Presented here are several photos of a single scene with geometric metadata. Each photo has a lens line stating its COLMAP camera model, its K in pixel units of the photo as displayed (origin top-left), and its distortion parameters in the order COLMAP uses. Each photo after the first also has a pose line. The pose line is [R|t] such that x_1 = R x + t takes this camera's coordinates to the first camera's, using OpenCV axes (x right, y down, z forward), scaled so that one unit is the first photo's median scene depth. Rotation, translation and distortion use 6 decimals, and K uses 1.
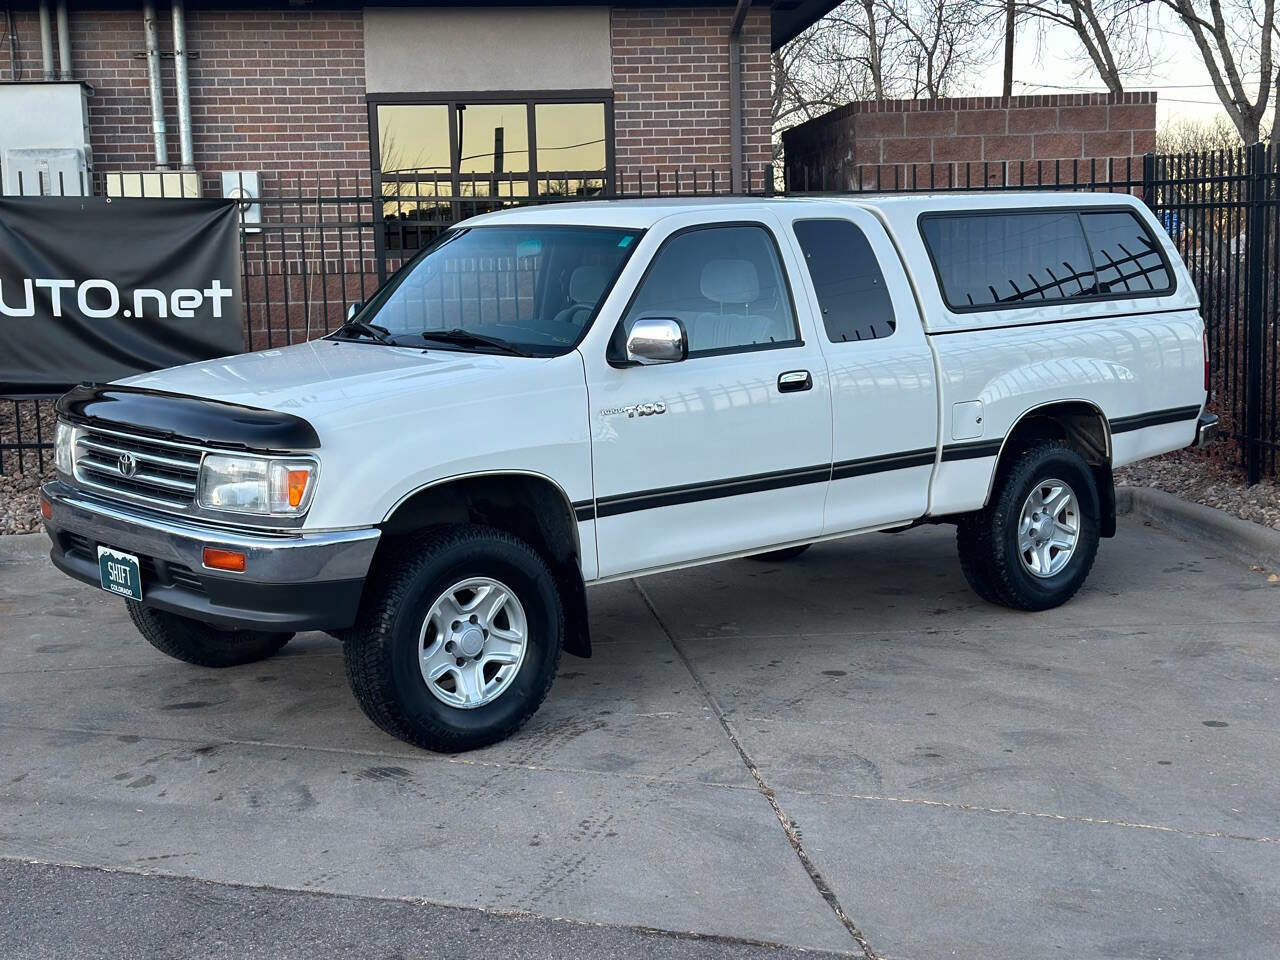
lens RADIAL K [[1780.1, 0, 637.0], [0, 1780.1, 482.6], [0, 0, 1]] dist [0.122918, 0.000000]
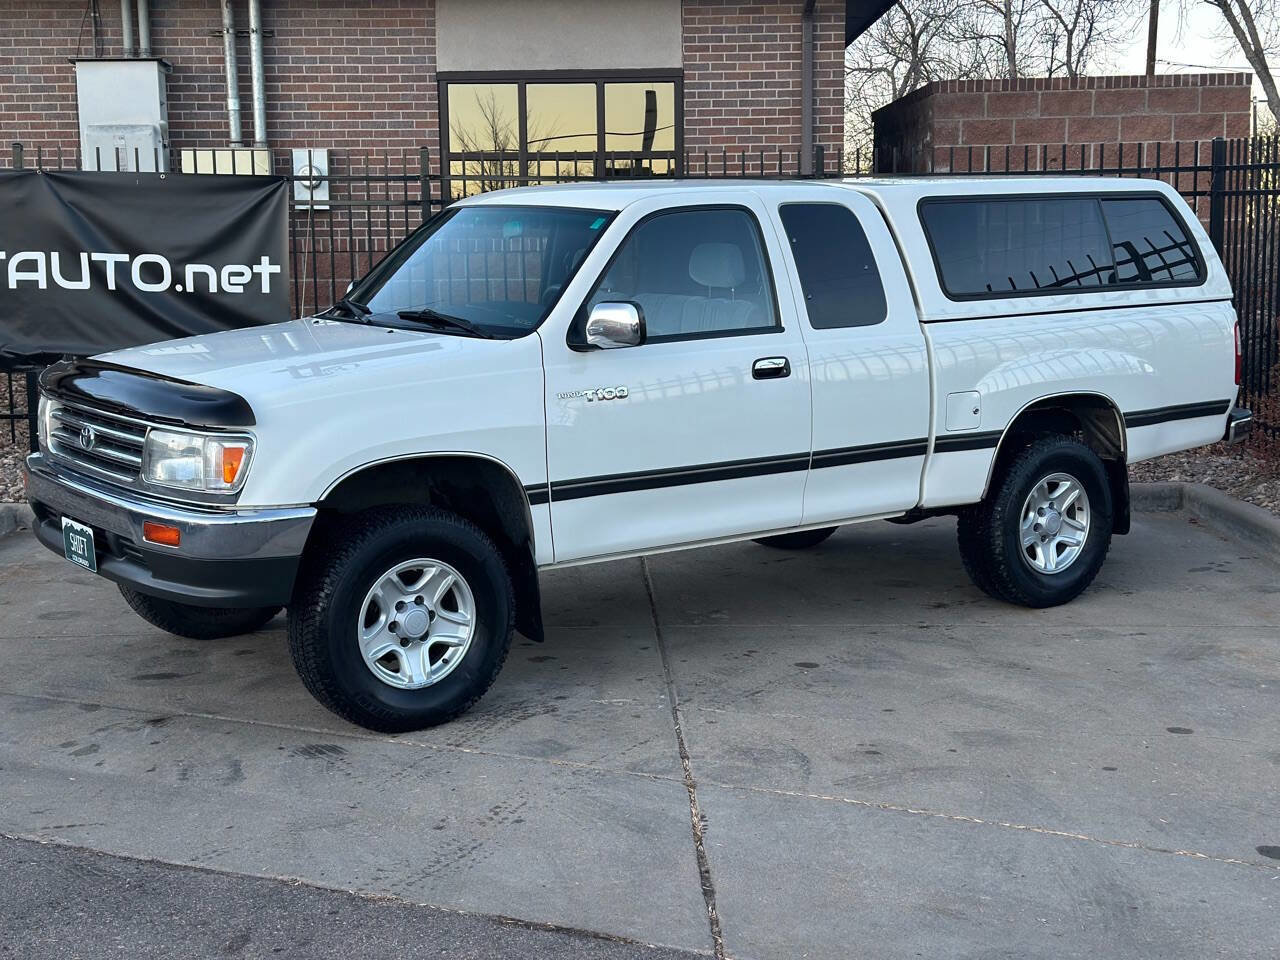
lens RADIAL K [[1780.1, 0, 636.0], [0, 1780.1, 482.7], [0, 0, 1]] dist [0.122918, 0.000000]
pose [[0.996221, 0.024430, -0.083351, 0.095791], [-0.023476, 0.999647, 0.012400, -0.003899], [0.083624, -0.010396, 0.996443, 0.011936]]
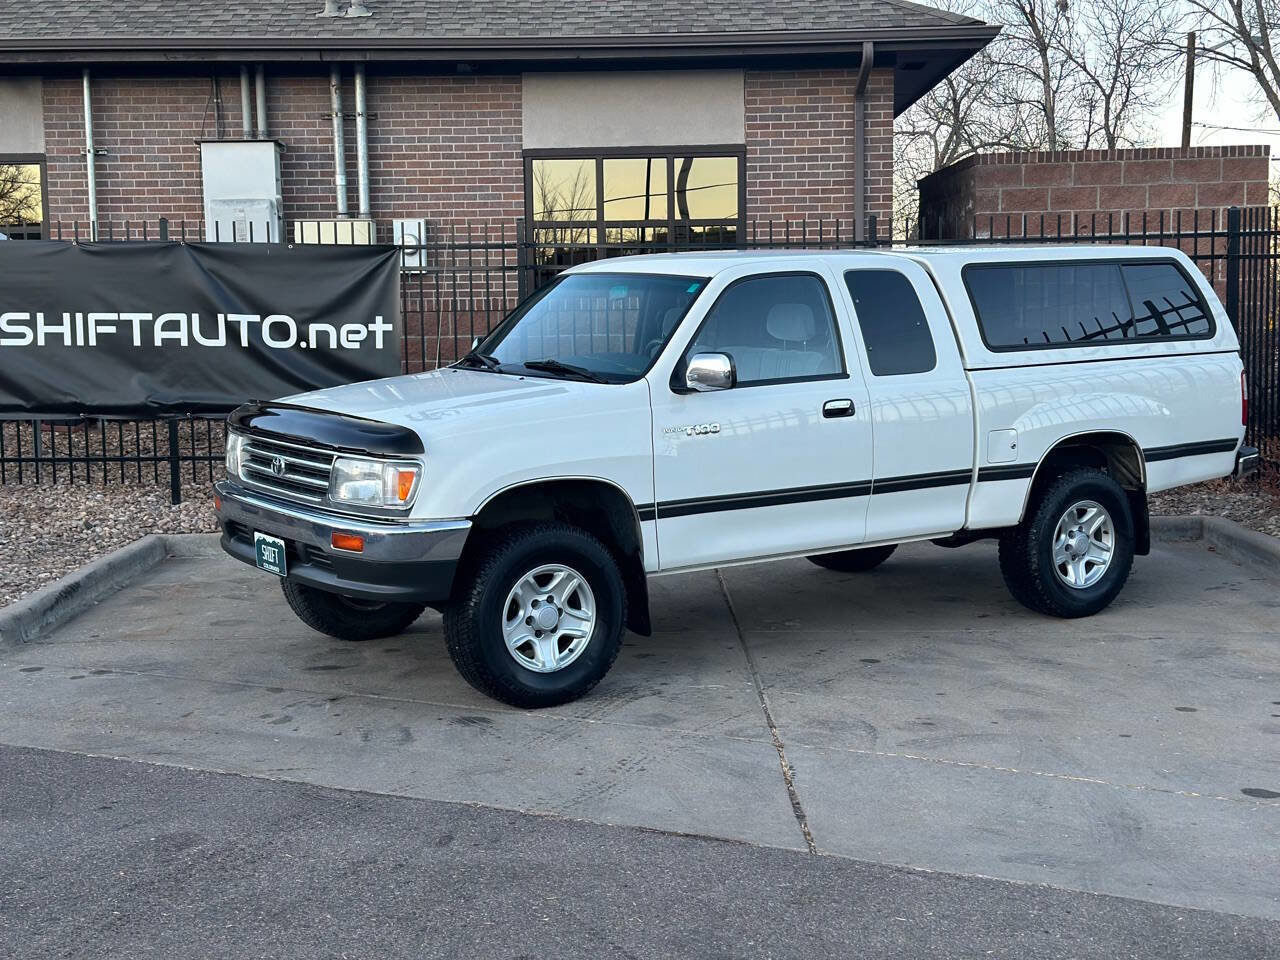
lens RADIAL K [[1780.1, 0, 635.3], [0, 1780.1, 483.0], [0, 0, 1]] dist [0.122918, 0.000000]
pose [[0.993945, 0.021026, -0.107853, 0.081339], [-0.023123, 0.999566, -0.018232, 0.015917], [0.107422, 0.020616, 0.994000, -0.170423]]
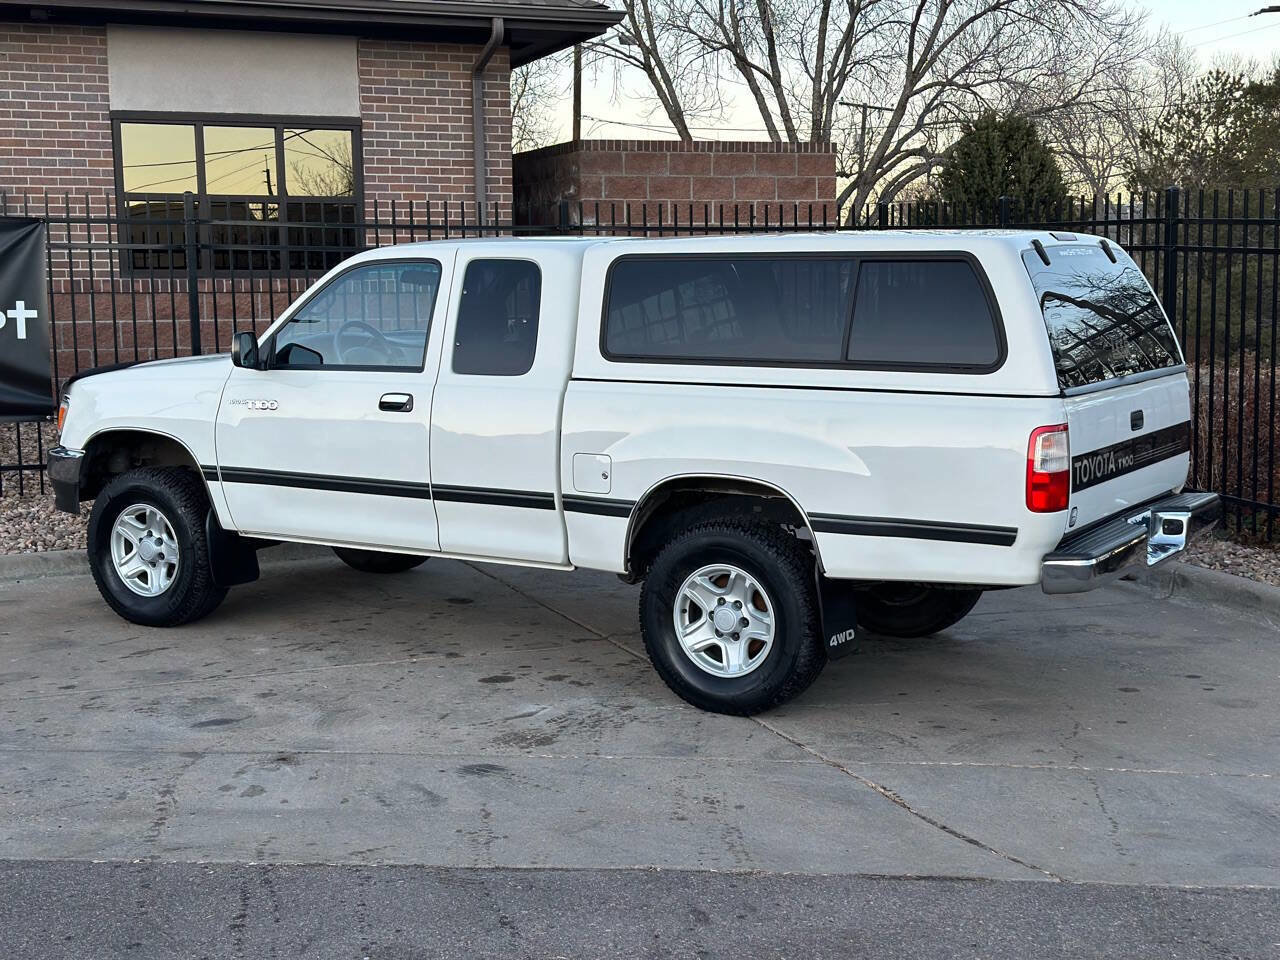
lens RADIAL K [[1780.1, 0, 642.4], [0, 1780.1, 483.8], [0, 0, 1]] dist [0.122918, 0.000000]
pose [[0.961315, -0.015678, 0.275004, -0.282165], [0.018457, 0.999801, -0.007522, -0.000025], [-0.274831, 0.012307, 0.961414, -0.053372]]
